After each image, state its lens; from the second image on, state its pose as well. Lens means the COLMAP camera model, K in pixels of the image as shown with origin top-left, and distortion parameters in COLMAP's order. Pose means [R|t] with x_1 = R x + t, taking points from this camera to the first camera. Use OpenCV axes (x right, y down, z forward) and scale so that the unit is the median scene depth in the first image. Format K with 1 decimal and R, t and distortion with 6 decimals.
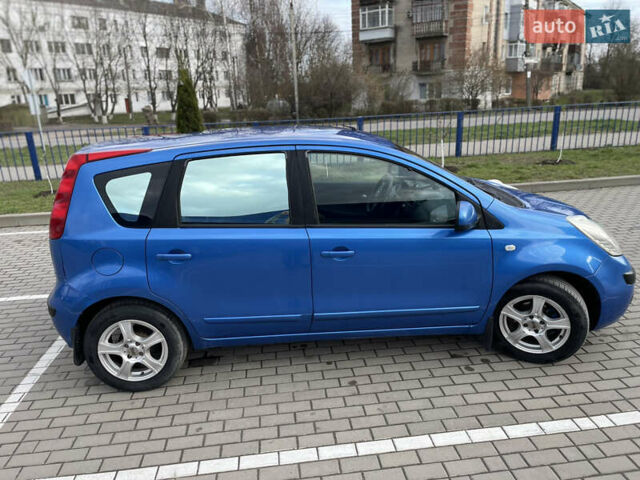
lens RADIAL K [[480.3, 0, 319.5], [0, 480.3, 230.7], [0, 0, 1]] dist [0.089718, -0.111326]
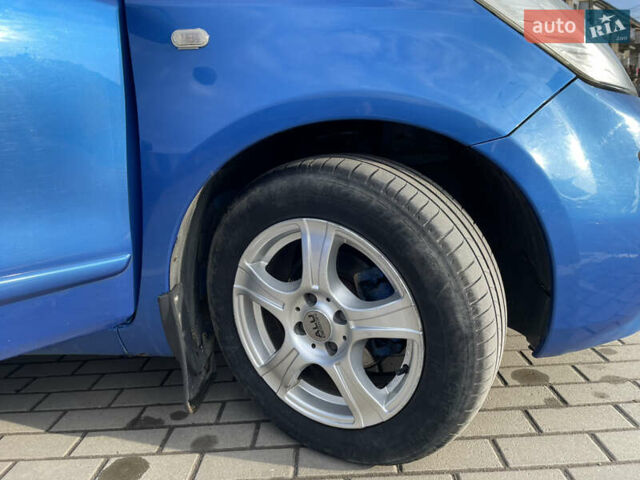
lens RADIAL K [[480.3, 0, 319.5], [0, 480.3, 230.7], [0, 0, 1]] dist [0.089718, -0.111326]
pose [[0.991048, -0.000097, -0.133509, 0.488318], [-0.012215, 0.995740, -0.091397, 0.165773], [0.132949, 0.092209, 0.986824, 0.721037]]
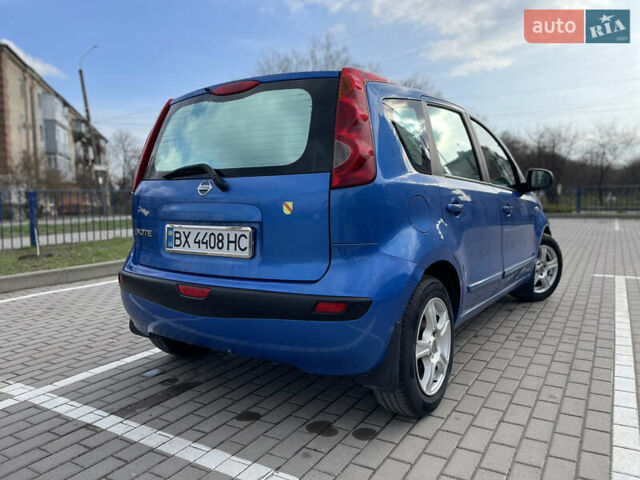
lens RADIAL K [[480.3, 0, 319.5], [0, 480.3, 230.7], [0, 0, 1]] dist [0.089718, -0.111326]
pose [[0.615990, -0.030913, 0.787147, -1.008786], [0.214039, 0.968206, -0.129475, 0.135809], [-0.758118, 0.248236, 0.603022, 0.639646]]
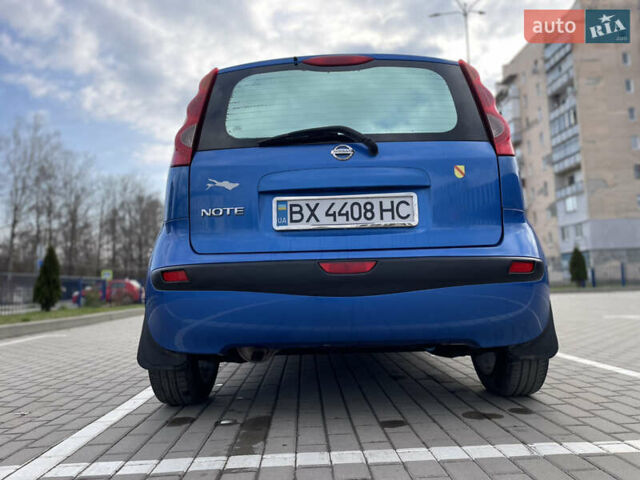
lens RADIAL K [[480.3, 0, 319.5], [0, 480.3, 230.7], [0, 0, 1]] dist [0.089718, -0.111326]
pose [[0.091156, 0.149977, 0.984478, -1.143441], [0.303945, 0.937231, -0.170923, 0.138163], [-0.948318, 0.314808, 0.039849, 1.187963]]
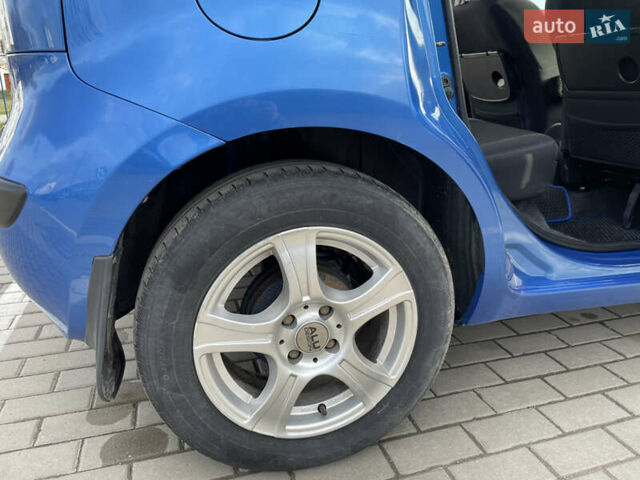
lens RADIAL K [[480.3, 0, 319.5], [0, 480.3, 230.7], [0, 0, 1]] dist [0.089718, -0.111326]
pose [[0.980890, -0.014664, 0.194008, -0.421744], [0.013879, 0.999889, 0.005405, 0.175449], [-0.194066, -0.002609, 0.980985, 0.690752]]
